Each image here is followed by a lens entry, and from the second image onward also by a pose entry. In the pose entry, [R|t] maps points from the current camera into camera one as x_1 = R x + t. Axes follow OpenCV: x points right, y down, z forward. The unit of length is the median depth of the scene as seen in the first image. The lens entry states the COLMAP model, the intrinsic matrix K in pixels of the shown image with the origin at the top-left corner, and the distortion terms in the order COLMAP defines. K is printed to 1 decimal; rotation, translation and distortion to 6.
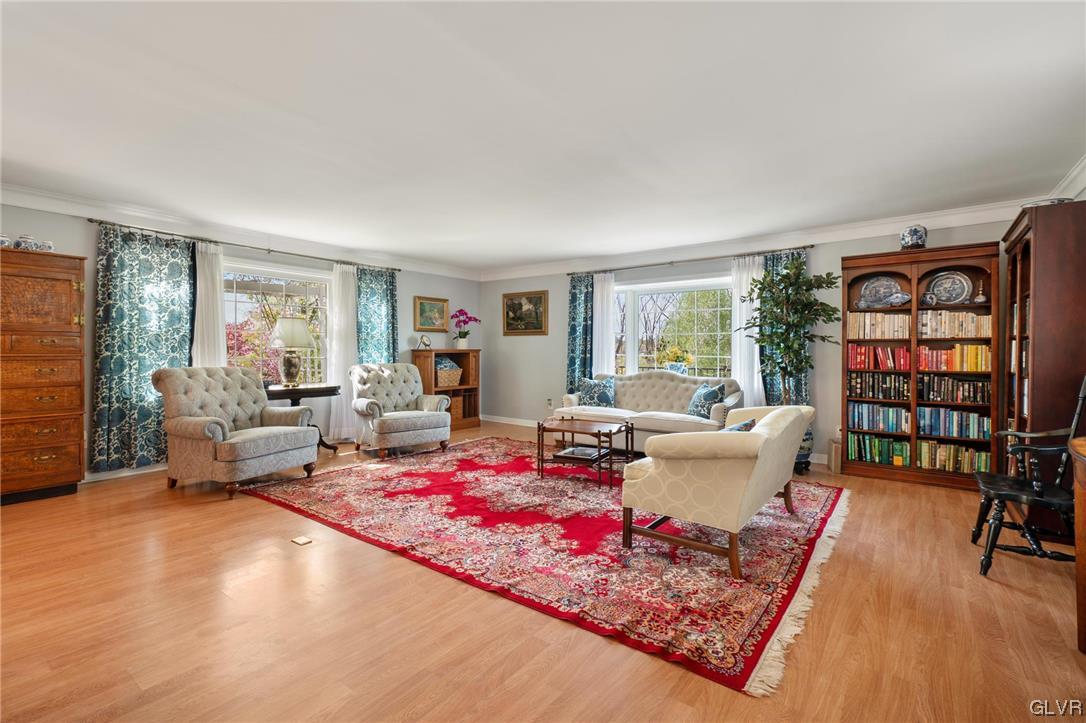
lens RADIAL K [[487.3, 0, 543.0], [0, 487.3, 353.1], [0, 0, 1]] dist [0.008456, -0.003942]
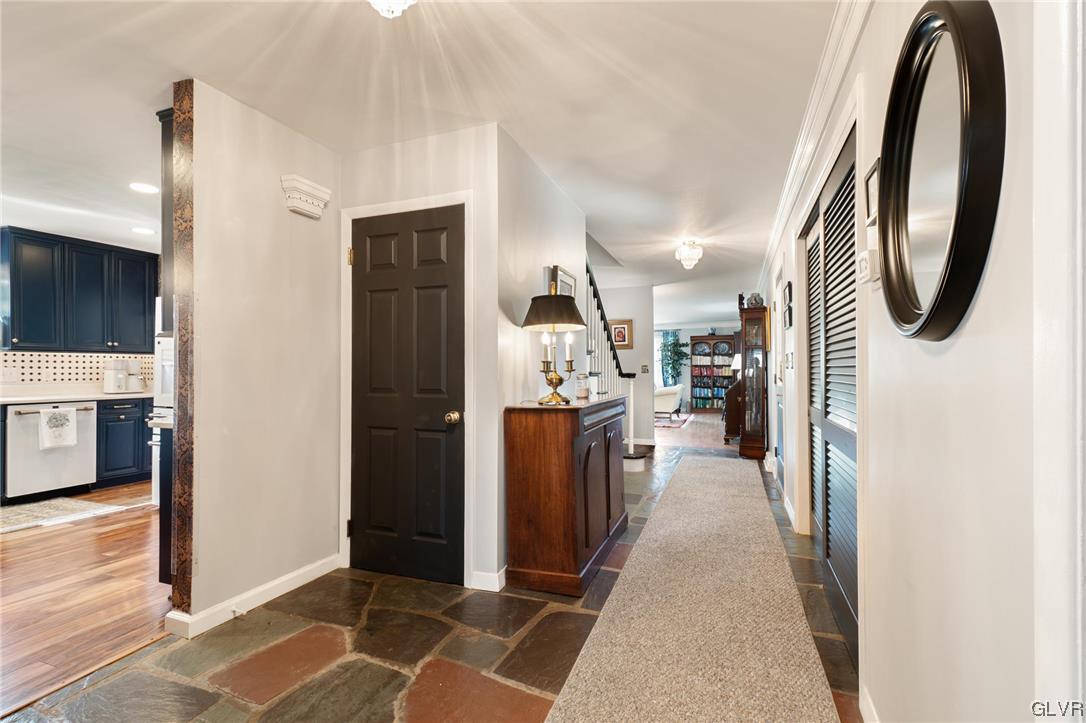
lens RADIAL K [[487.3, 0, 544.0], [0, 487.3, 366.1], [0, 0, 1]] dist [0.008456, -0.003942]
pose [[0.964980, -0.001092, 0.262323, -1.022117], [0.003523, 0.999955, -0.008798, 0.000414], [-0.262301, 0.009414, 0.964940, -1.620771]]
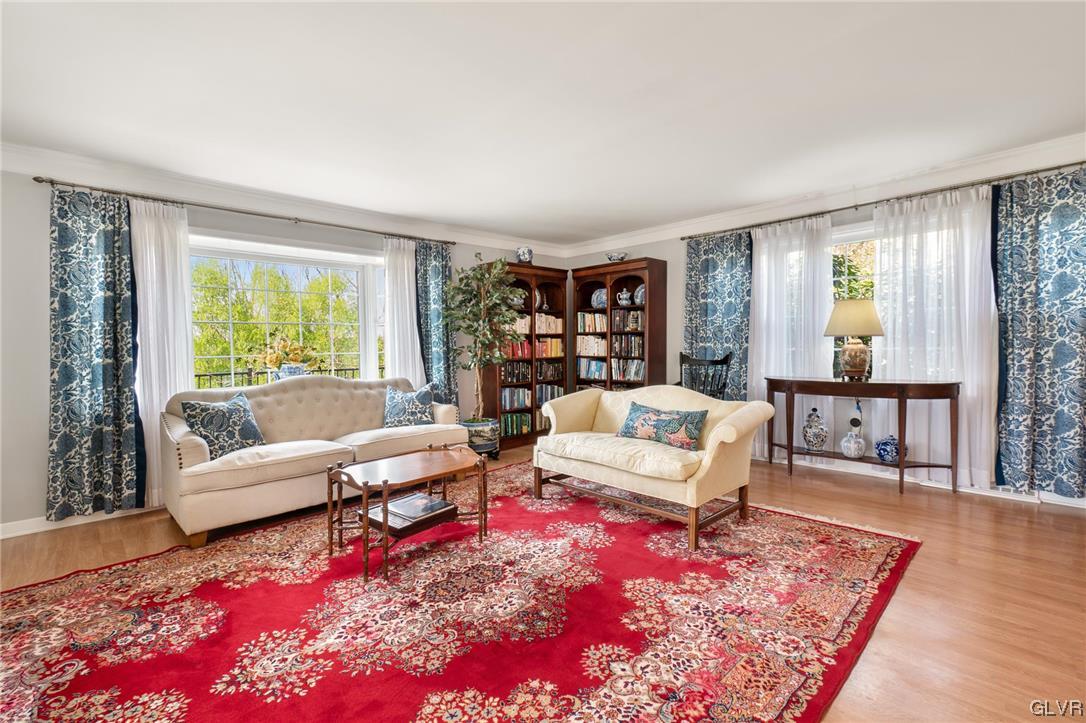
lens RADIAL K [[487.3, 0, 546.8], [0, 487.3, 362.8], [0, 0, 1]] dist [0.008456, -0.003942]
pose [[0.138979, -0.044297, 0.989304, -0.540145], [0.021394, 0.998900, 0.041721, -0.005822], [-0.990064, 0.015367, 0.139774, 0.786839]]
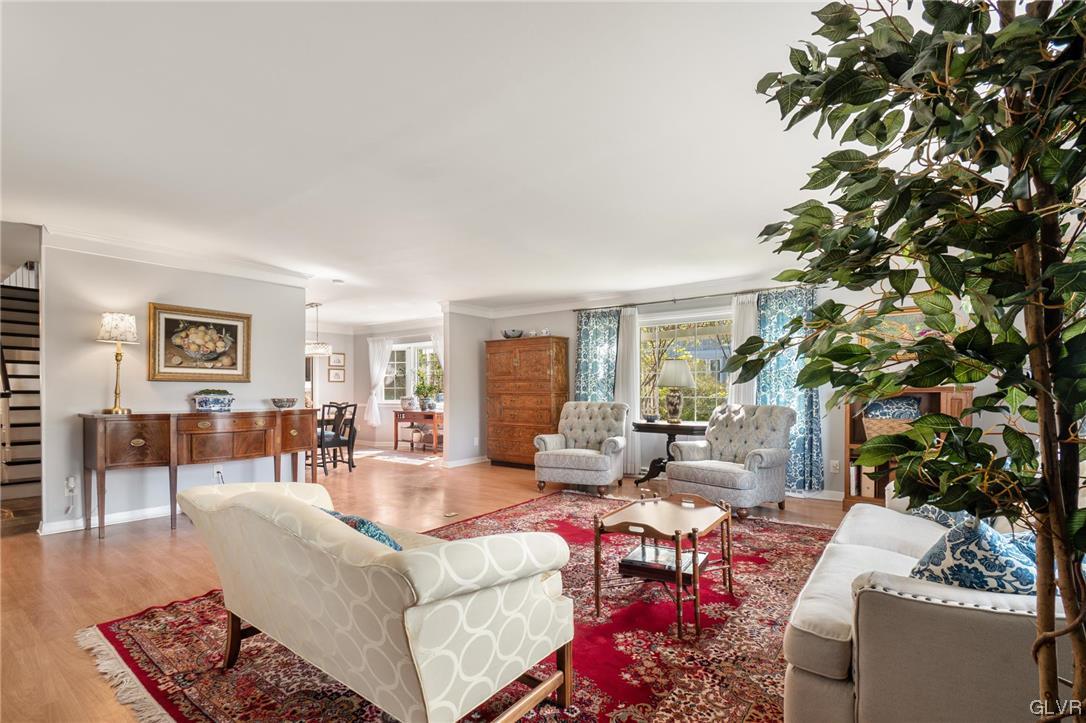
lens RADIAL K [[487.3, 0, 542.8], [0, 487.3, 383.7], [0, 0, 1]] dist [0.008456, -0.003942]
pose [[0.009267, -0.012932, -0.999873, 0.735302], [-0.001219, 0.999915, -0.012944, -0.003662], [0.999956, 0.001339, 0.009250, 0.903633]]
